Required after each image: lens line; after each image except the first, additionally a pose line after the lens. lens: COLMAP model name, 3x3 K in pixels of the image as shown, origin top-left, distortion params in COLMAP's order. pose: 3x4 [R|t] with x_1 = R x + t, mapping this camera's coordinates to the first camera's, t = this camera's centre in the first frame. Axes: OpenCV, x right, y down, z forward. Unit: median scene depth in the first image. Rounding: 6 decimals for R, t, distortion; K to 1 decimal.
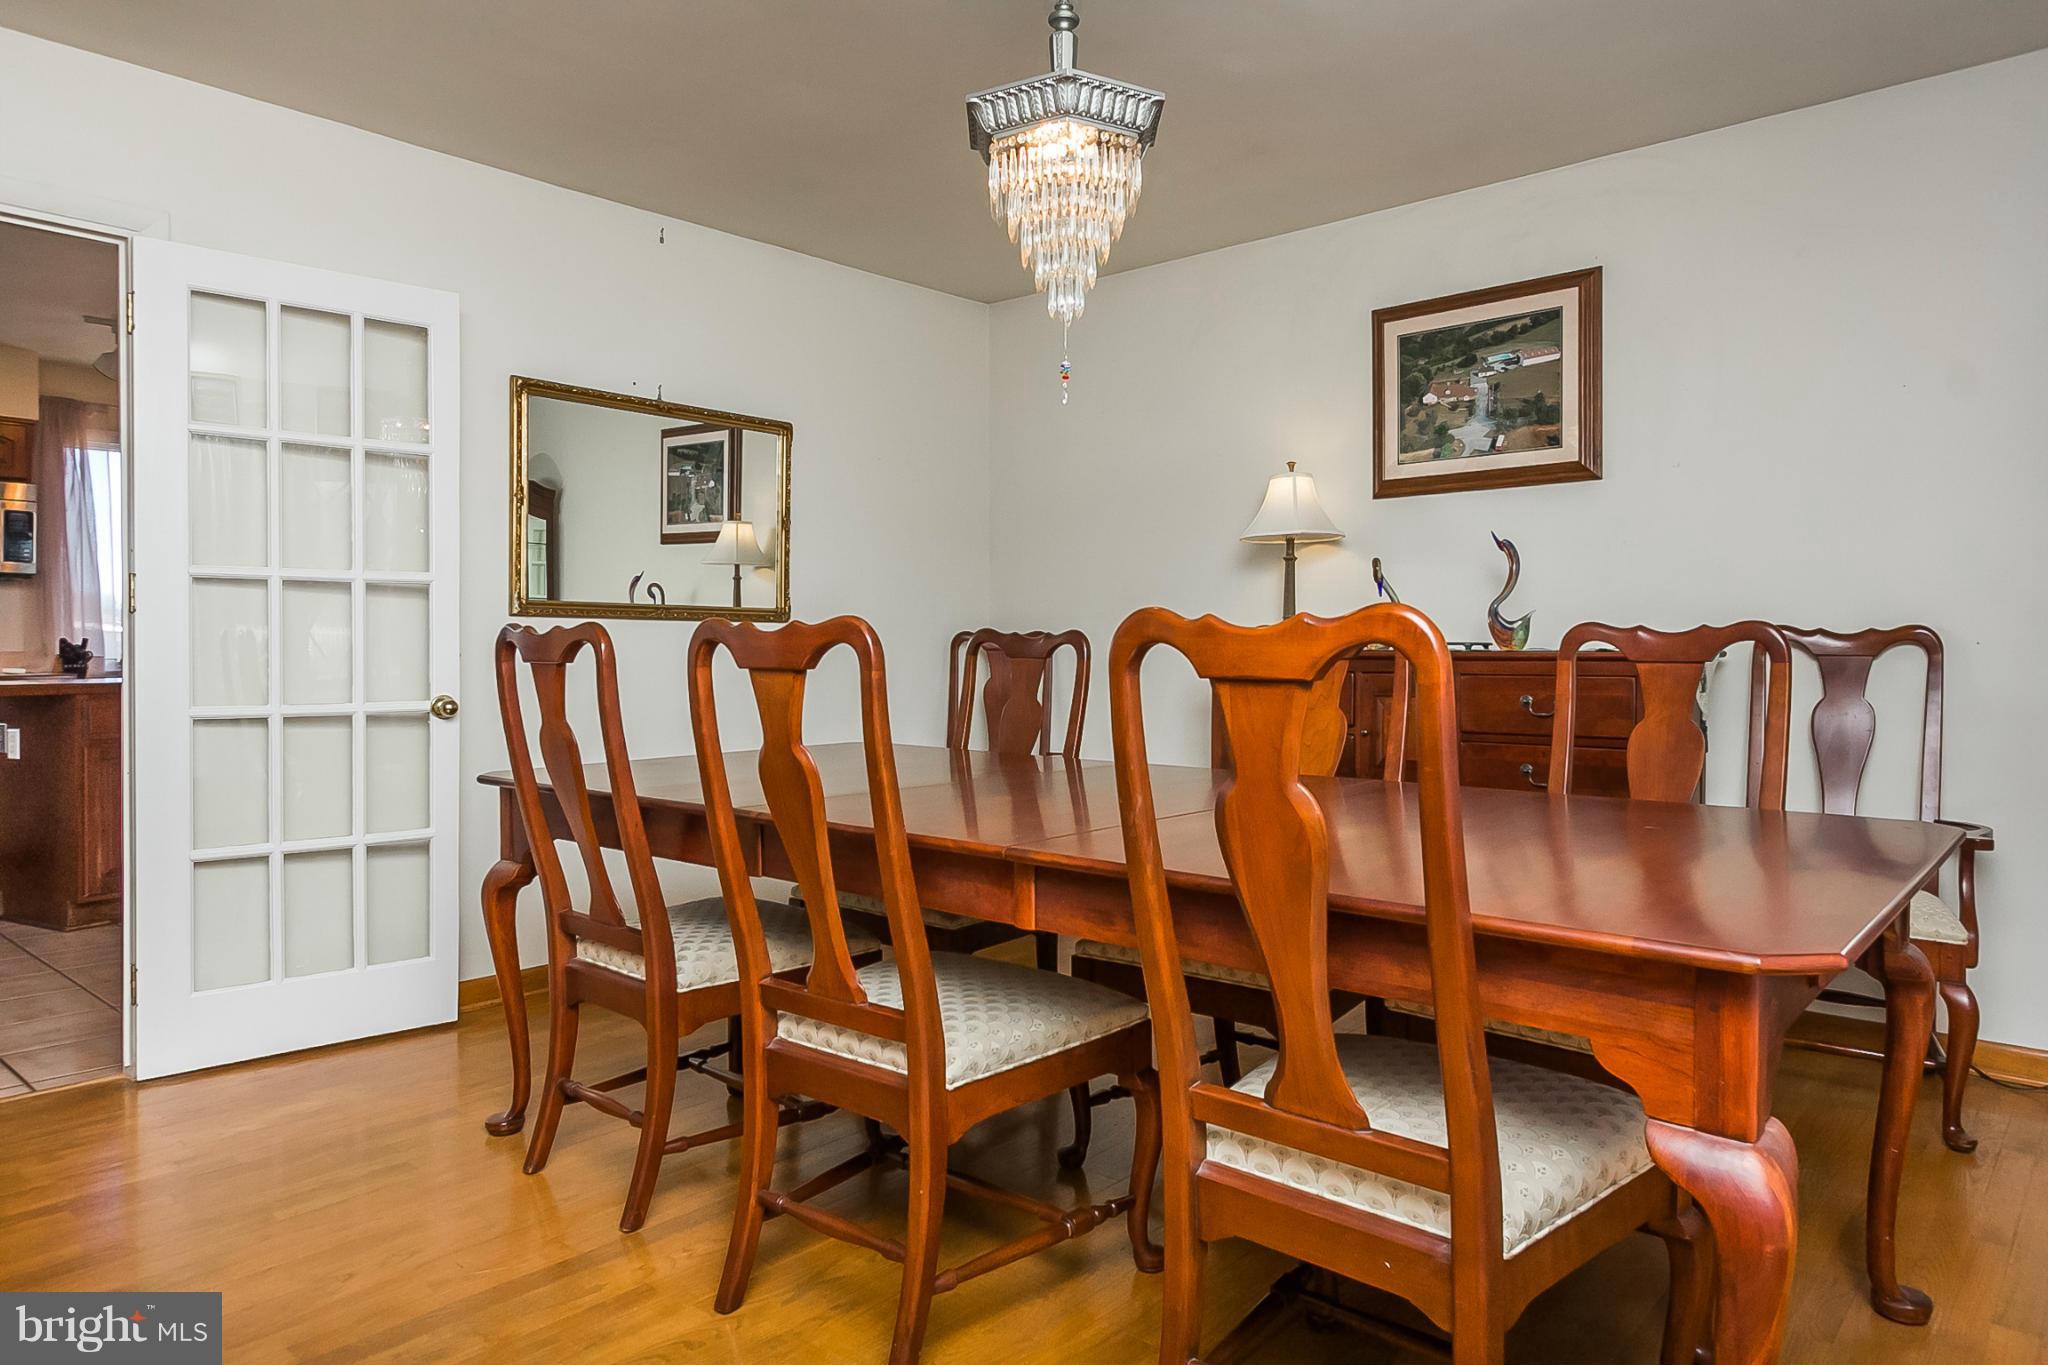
lens RADIAL K [[1245.6, 0, 1030.6], [0, 1245.6, 674.1], [0, 0, 1]] dist [-0.003033, 0.000110]
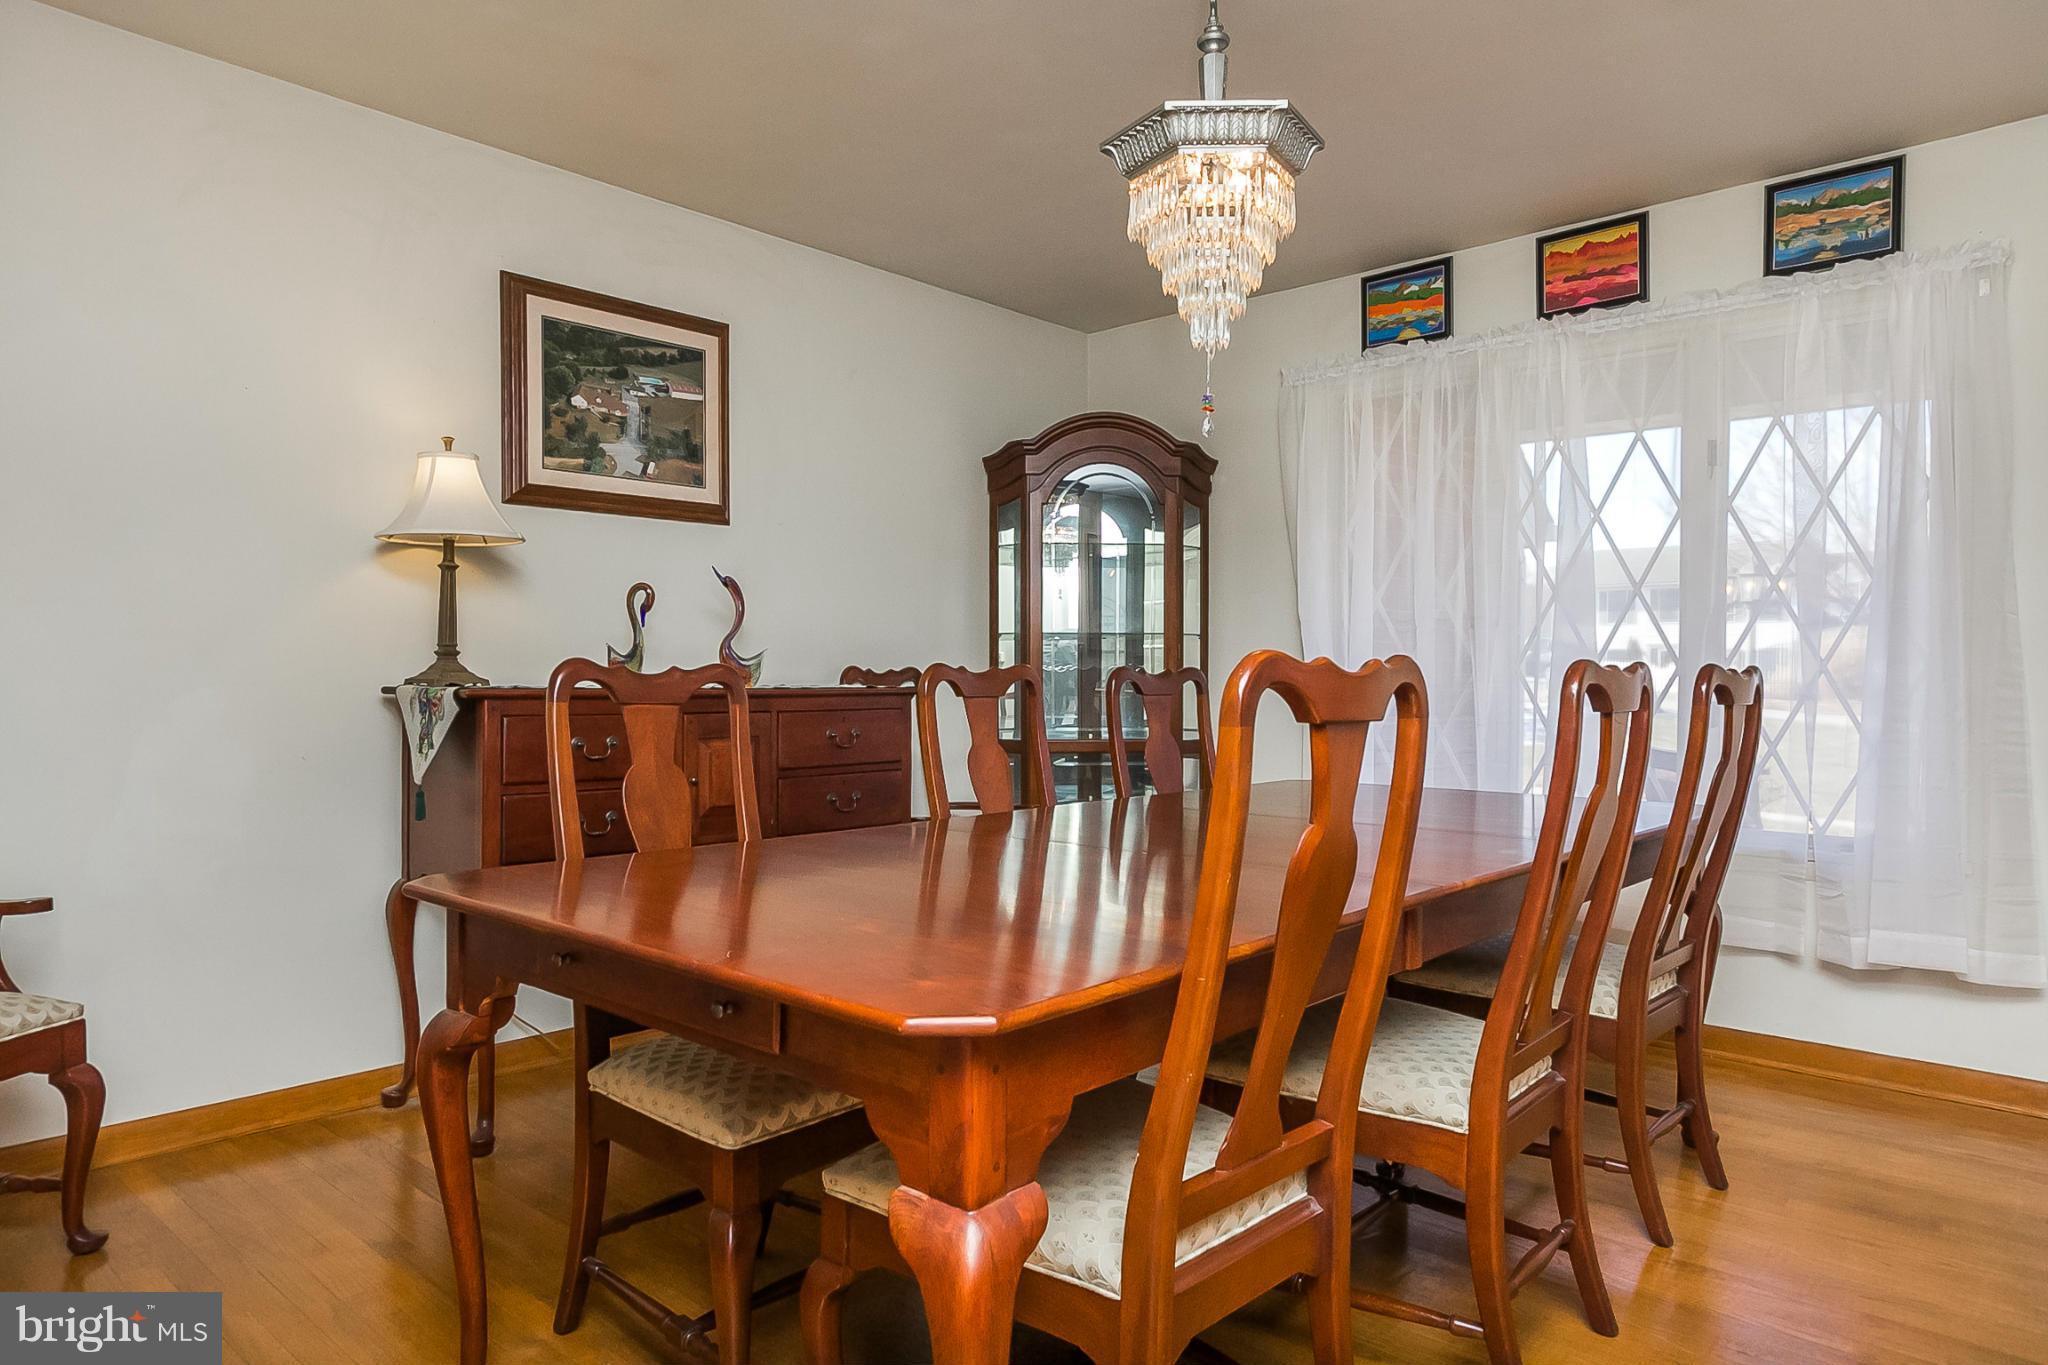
lens RADIAL K [[1245.6, 0, 1027.4], [0, 1245.6, 689.0], [0, 0, 1]] dist [-0.003033, 0.000110]
pose [[0.047440, -0.004883, 0.998862, -0.554555], [0.022458, 0.999740, 0.003820, -0.015777], [-0.998622, 0.022251, 0.047538, 0.665367]]
